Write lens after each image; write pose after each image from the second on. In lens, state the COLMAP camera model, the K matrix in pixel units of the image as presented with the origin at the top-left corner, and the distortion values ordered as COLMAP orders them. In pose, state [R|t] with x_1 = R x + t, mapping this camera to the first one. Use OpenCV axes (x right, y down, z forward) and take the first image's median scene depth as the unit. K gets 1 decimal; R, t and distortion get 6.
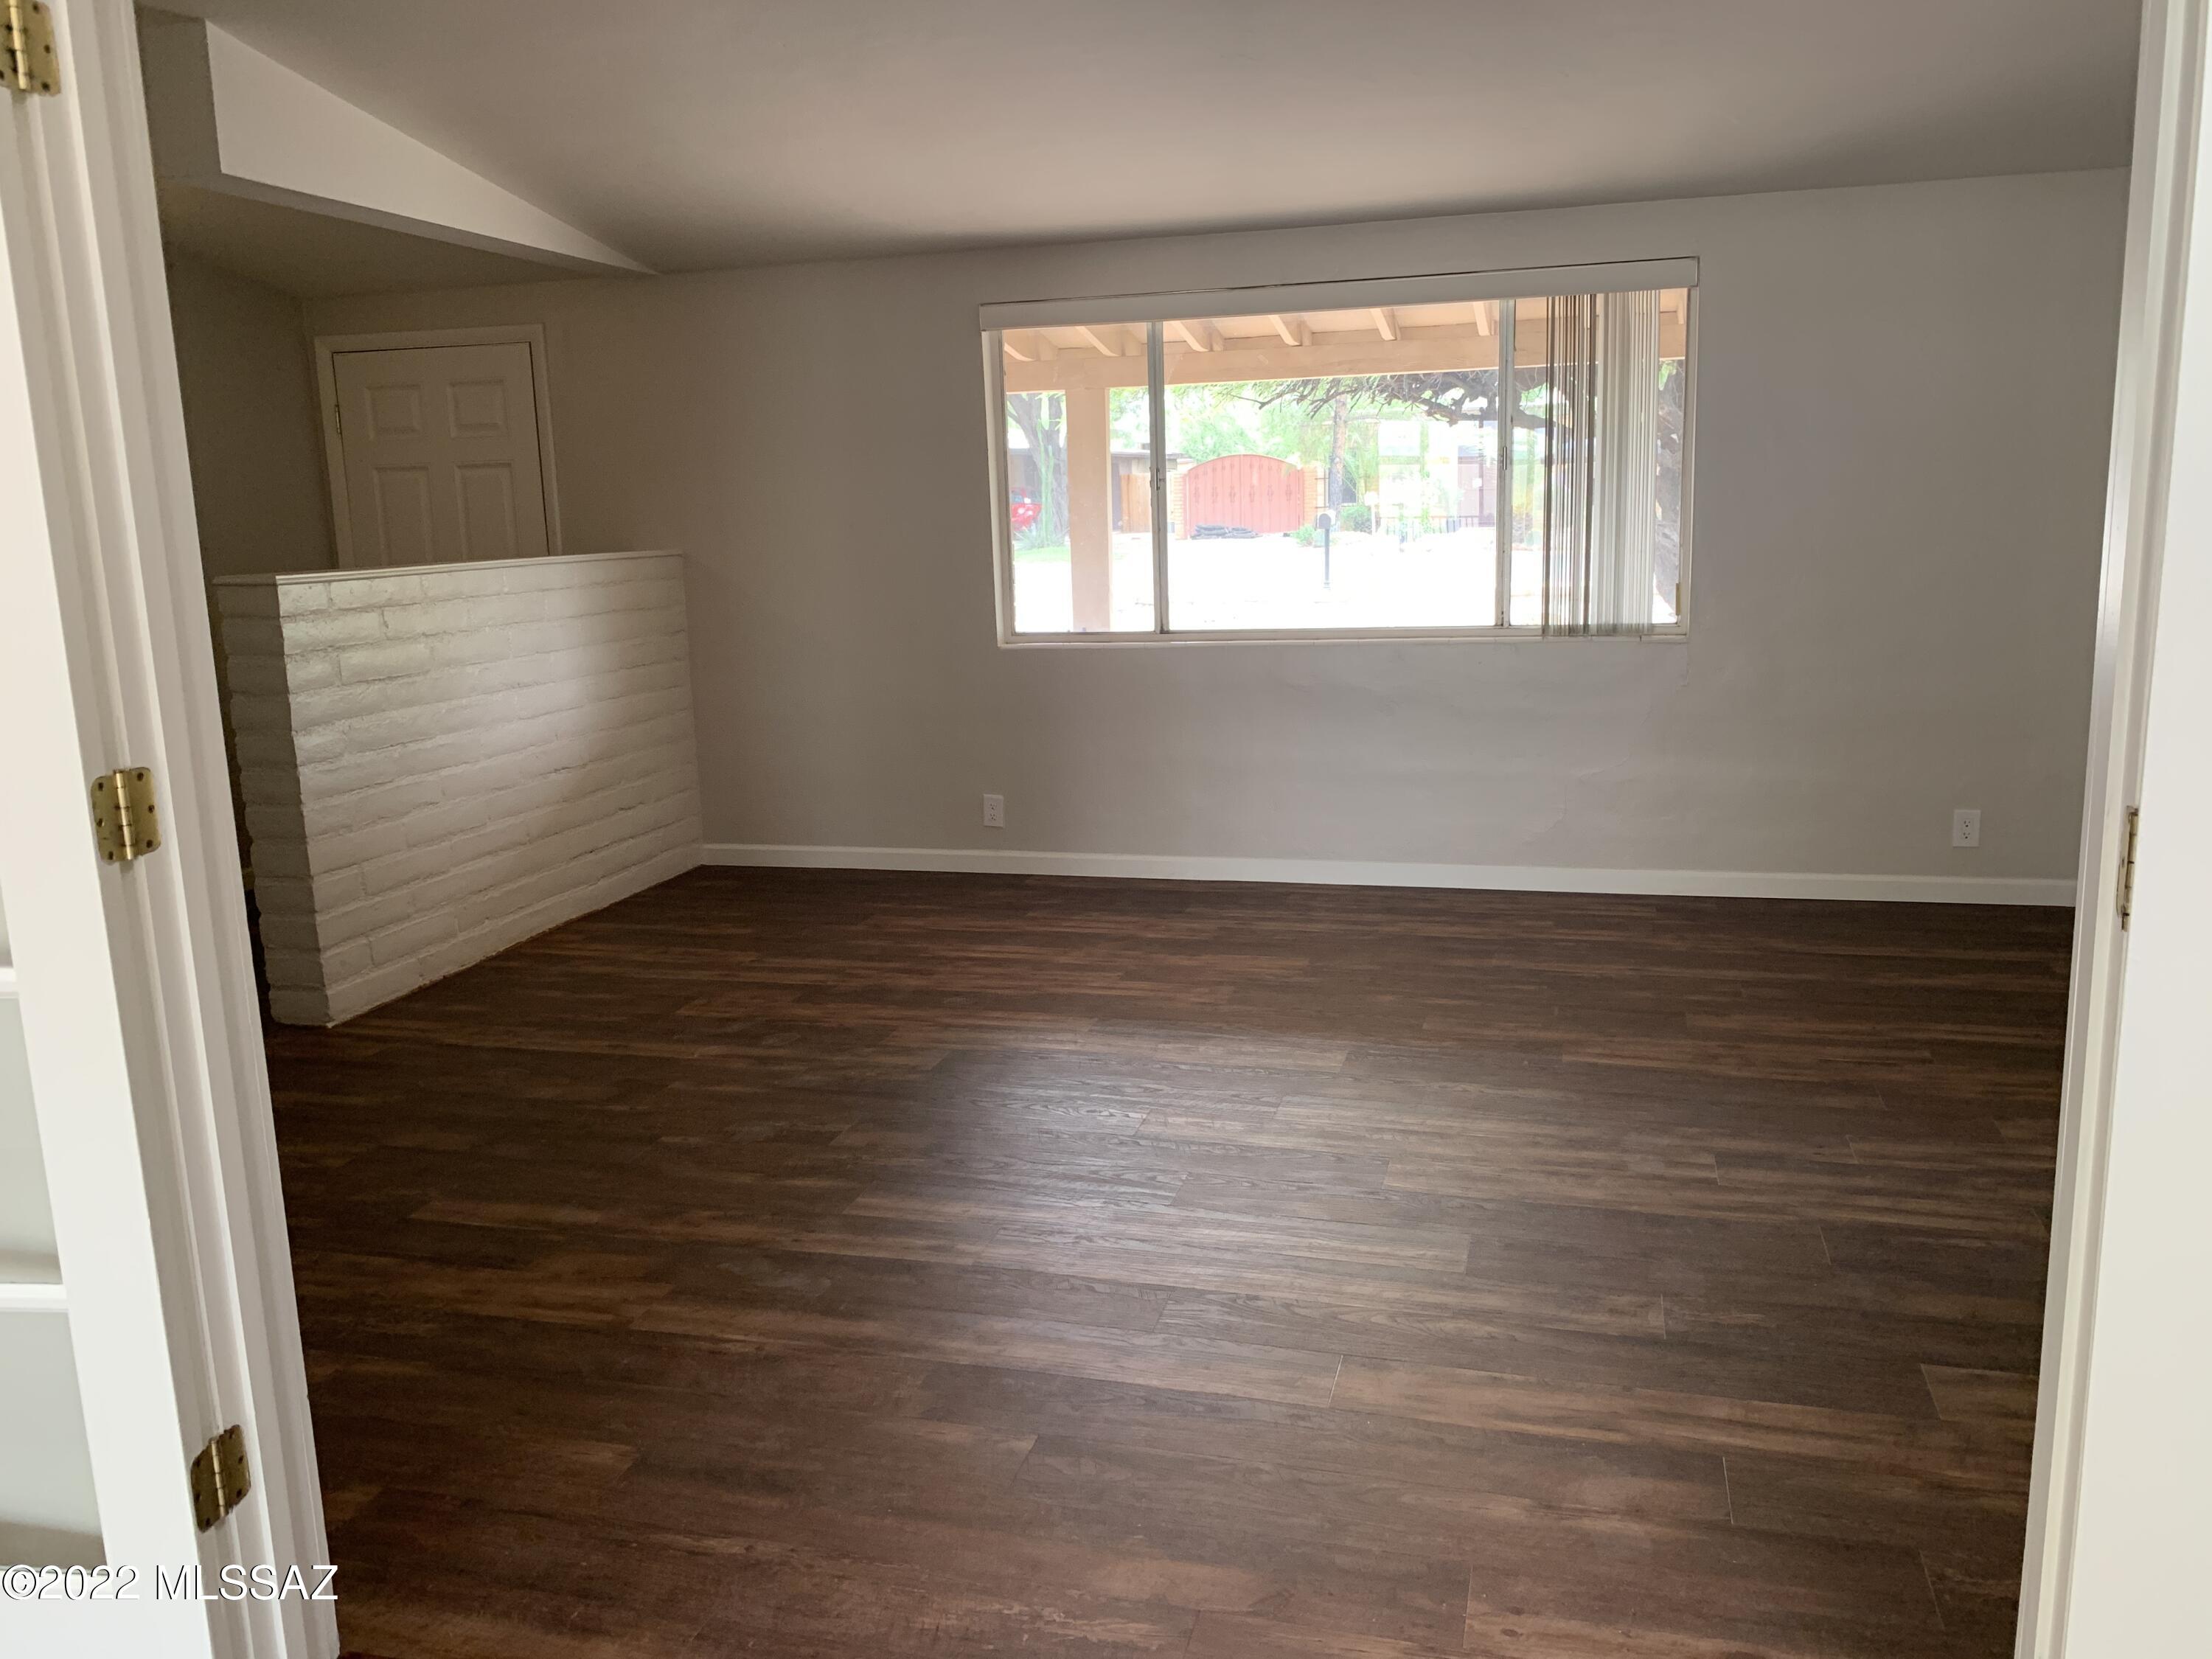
lens RADIAL K [[1659.8, 0, 1106.0], [0, 1659.8, 829.5], [0, 0, 1]] dist [0.068874, 0.000179]
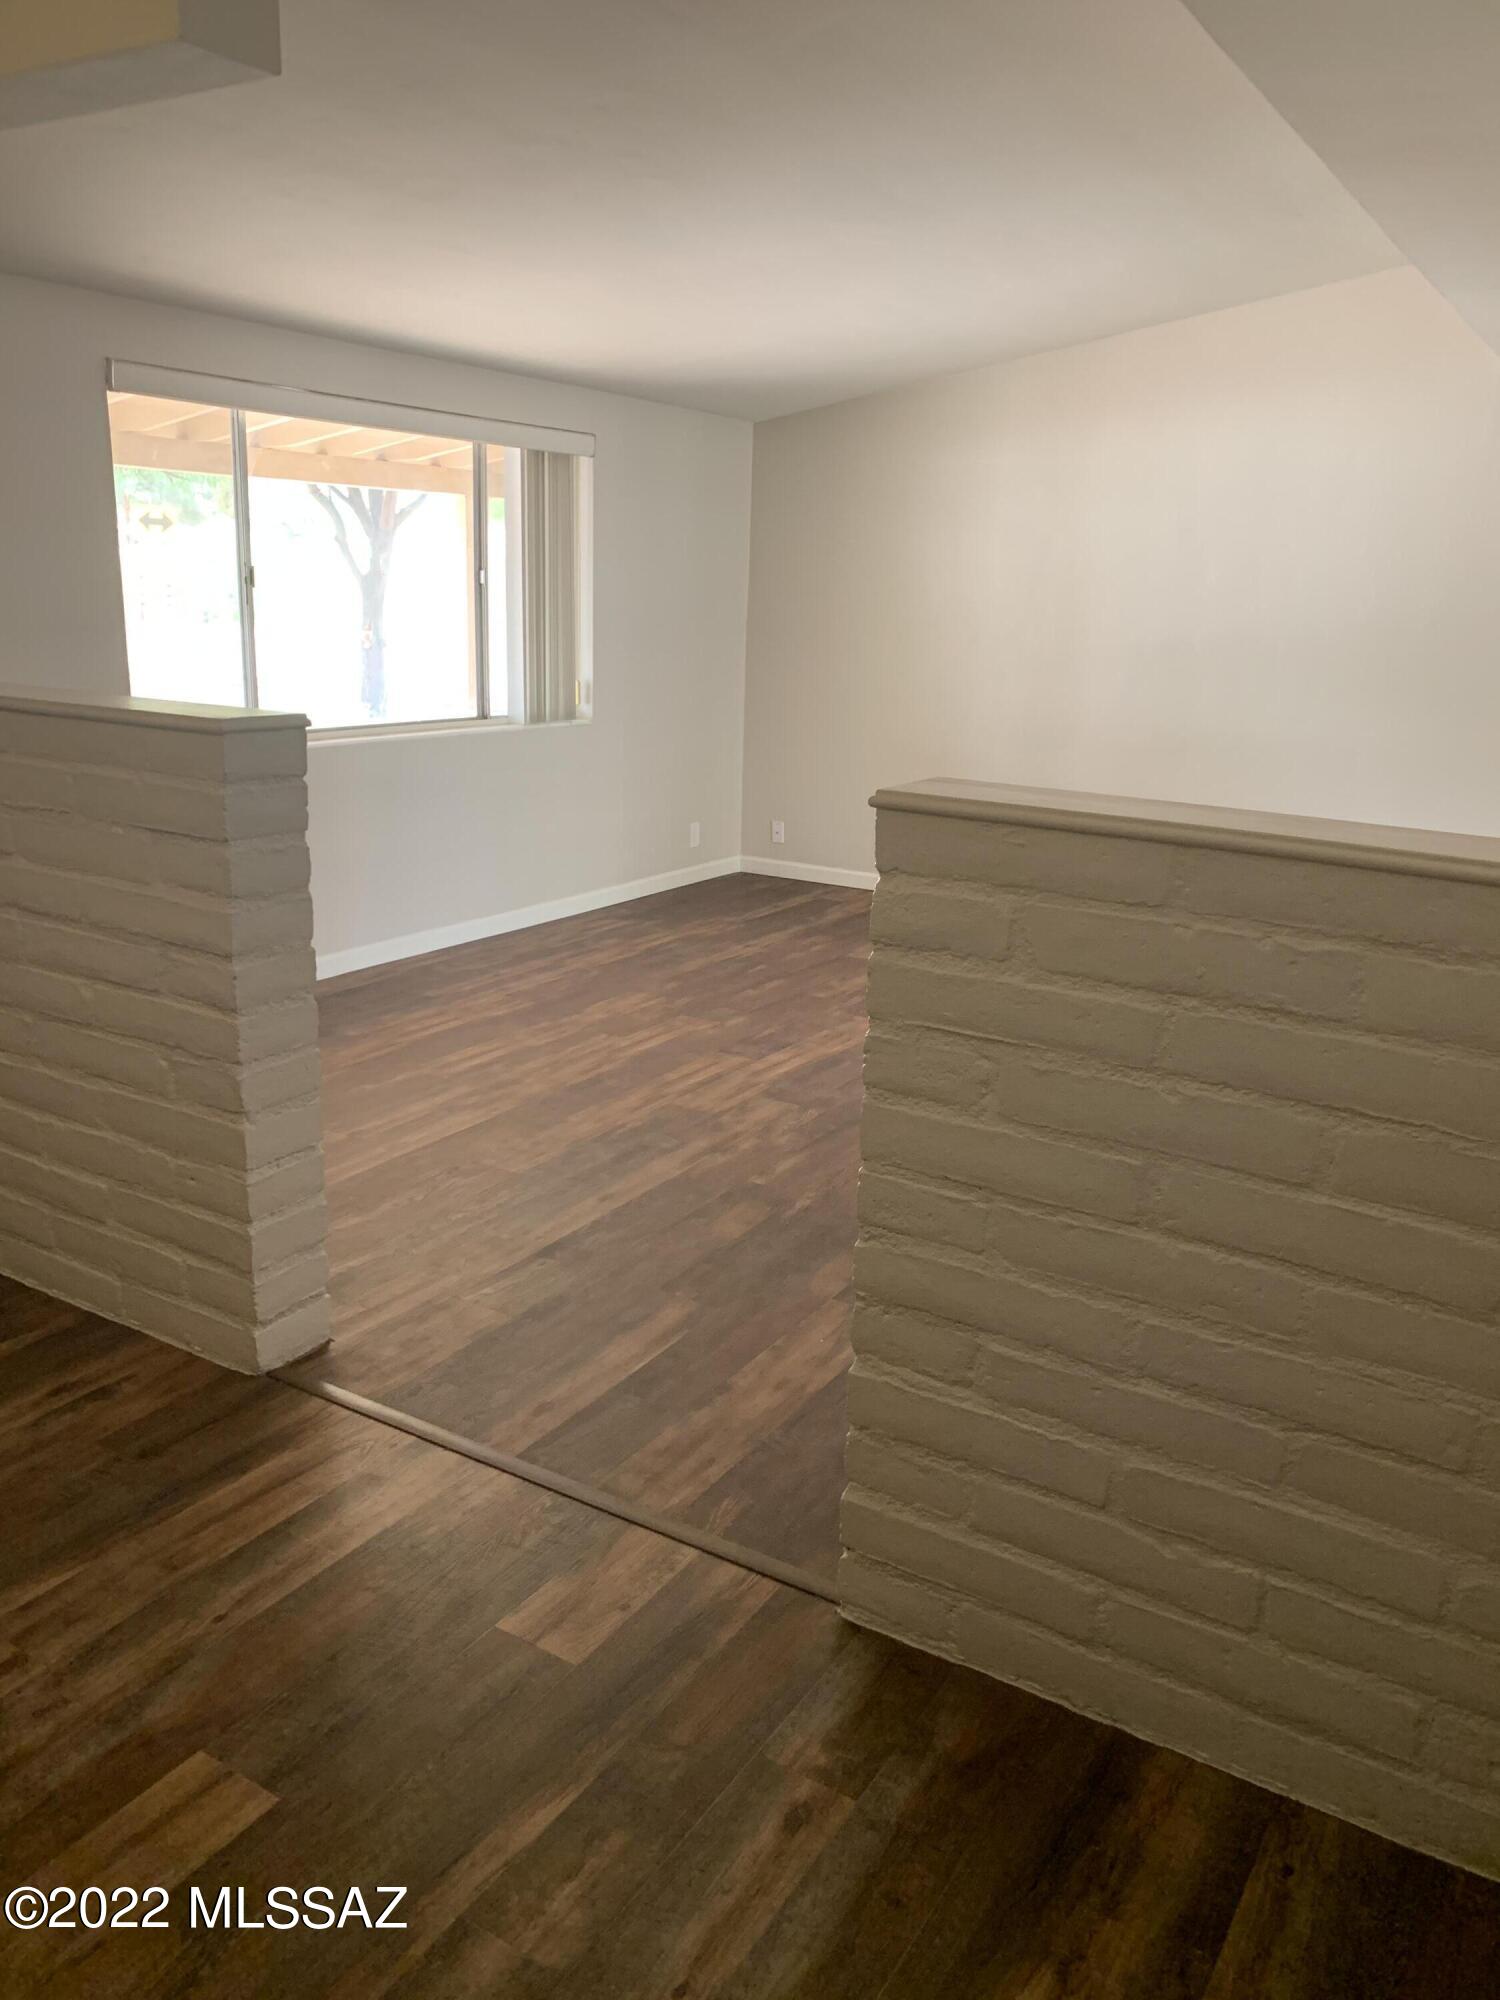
lens RADIAL K [[1556.7, 0, 773.9], [0, 1556.7, 994.1], [0, 0, 1]] dist [0.039862, -0.058359]
pose [[0.253944, -0.209420, 0.944275, -0.978231], [0.138840, 0.974061, 0.178687, -0.116900], [-0.957202, 0.085727, 0.276433, 0.591618]]
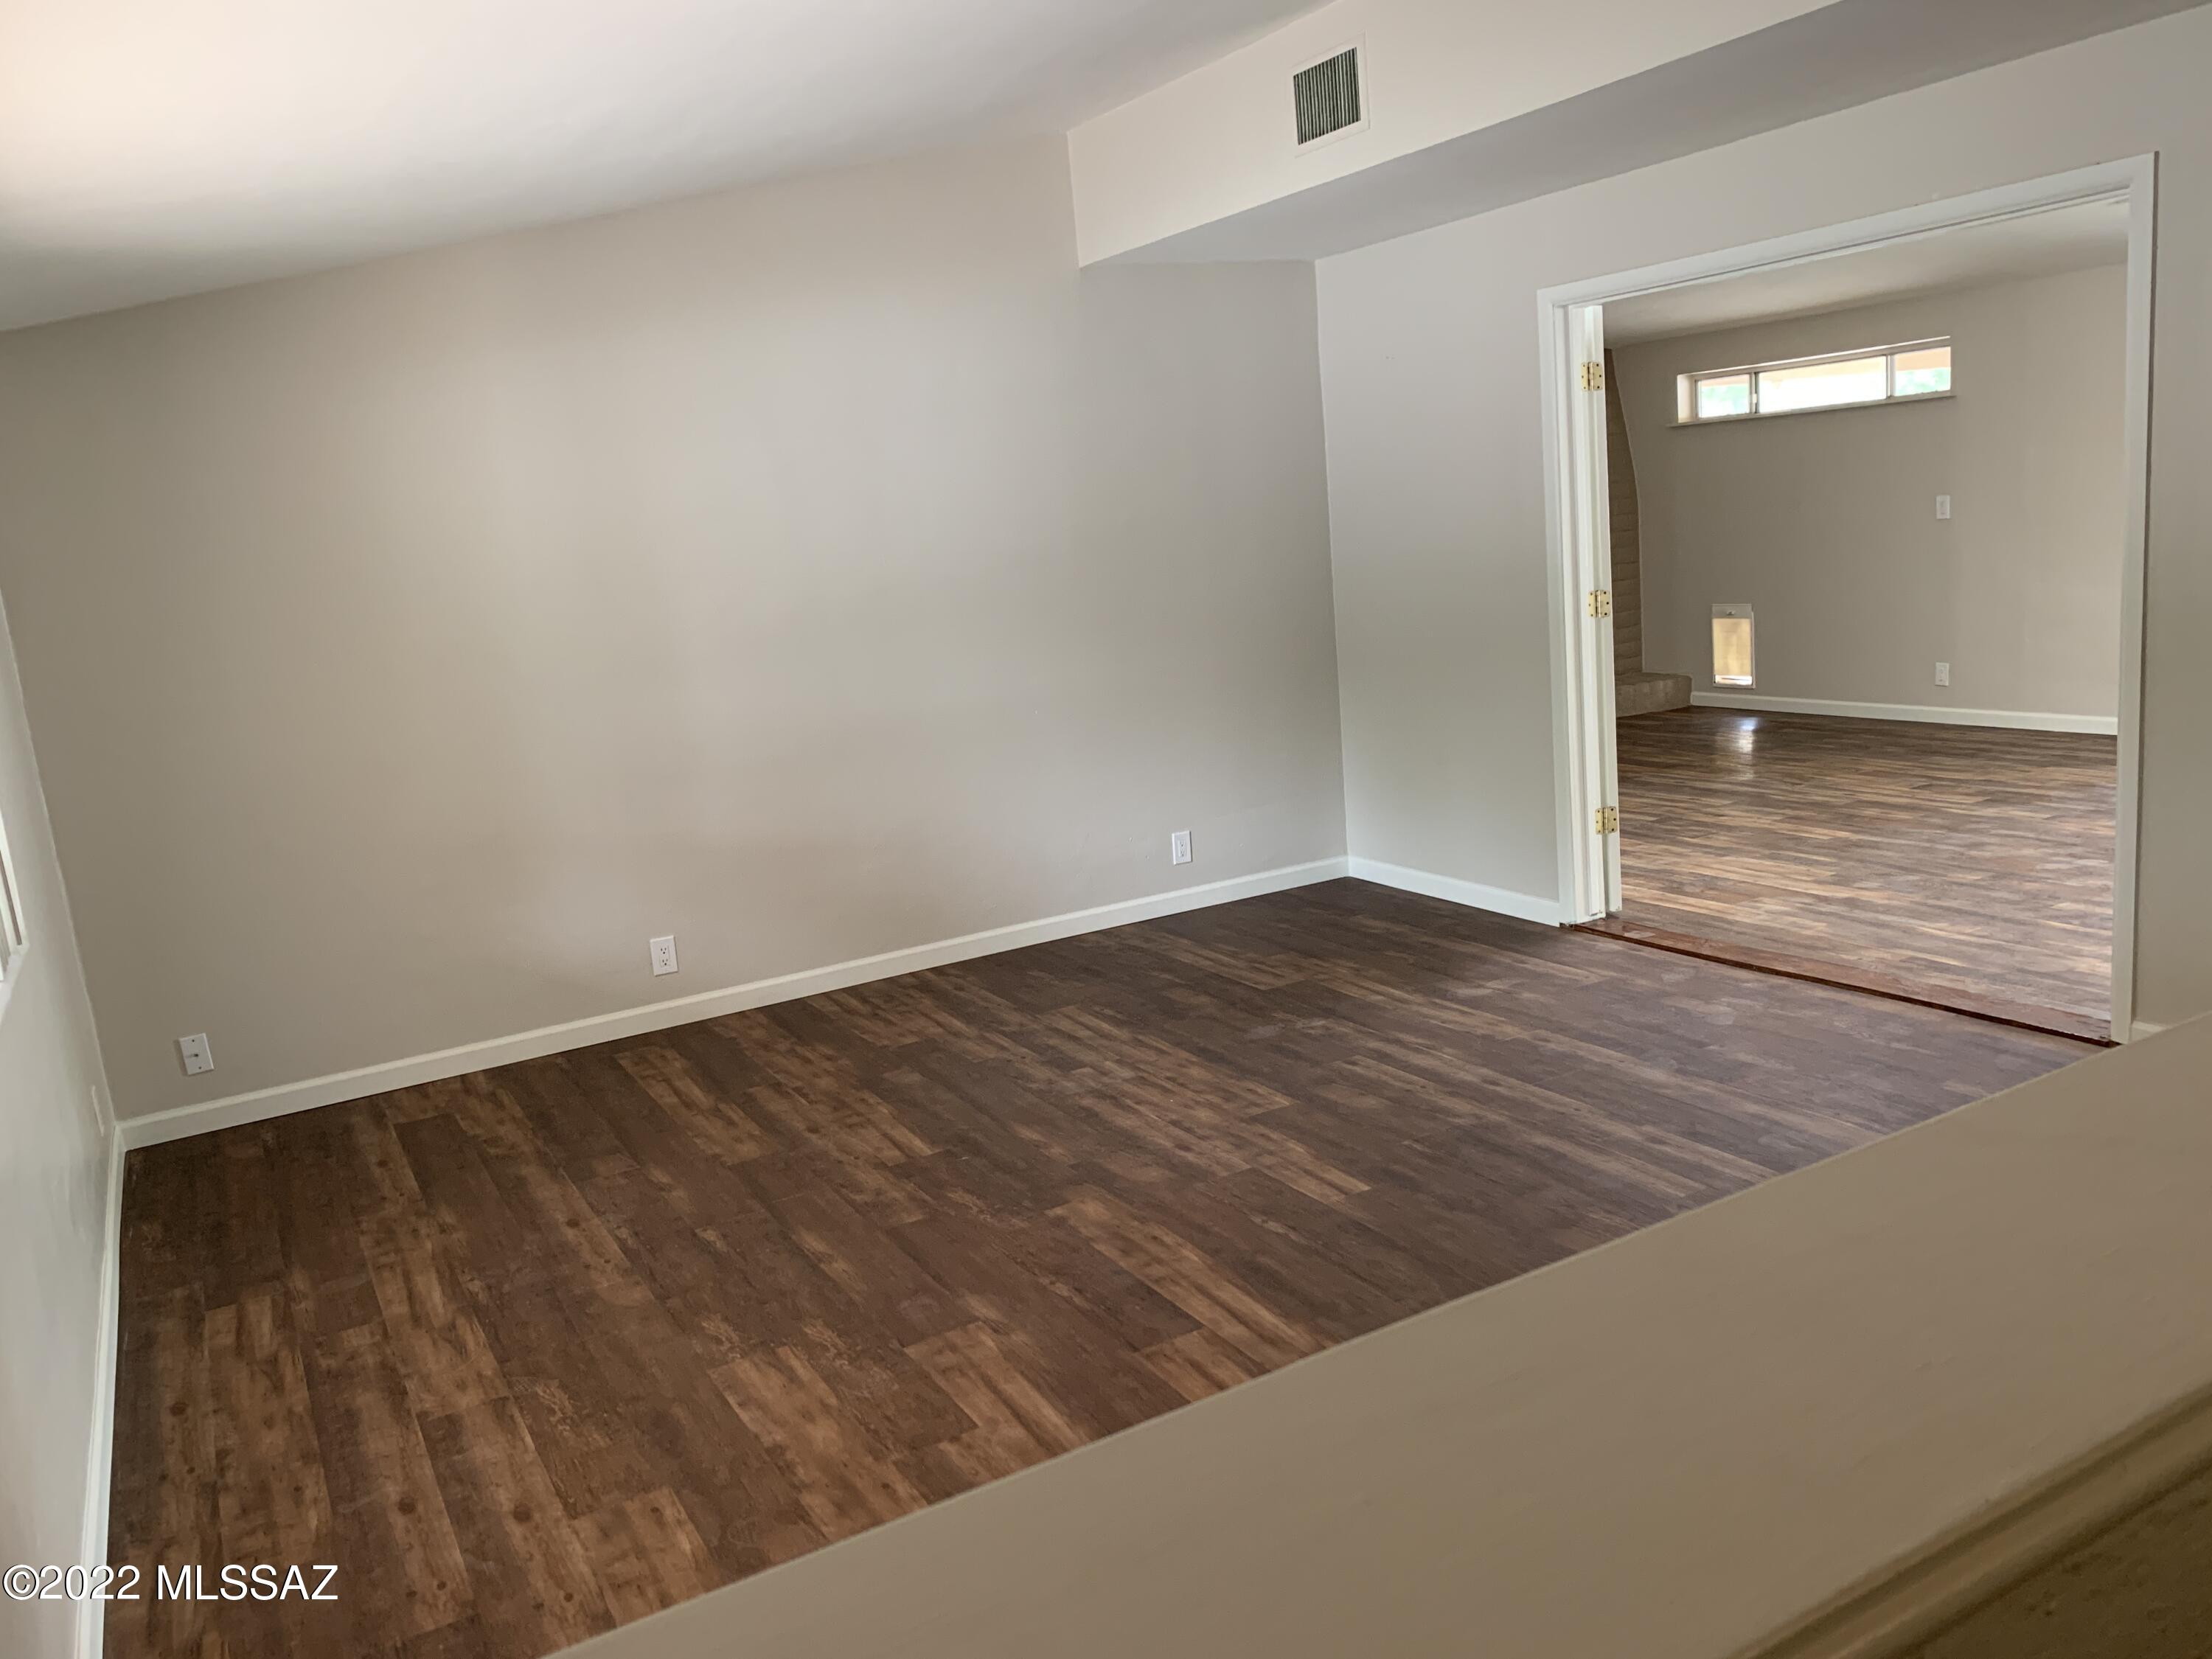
lens RADIAL K [[1721.7, 0, 1106.0], [0, 1721.7, 829.5], [0, 0, 1]] dist [0.039862, -0.058359]
pose [[-0.699671, -0.039643, 0.713364, -0.453229], [0.246882, 0.923540, 0.293467, -0.273681], [-0.670455, 0.381447, -0.636387, 1.271231]]
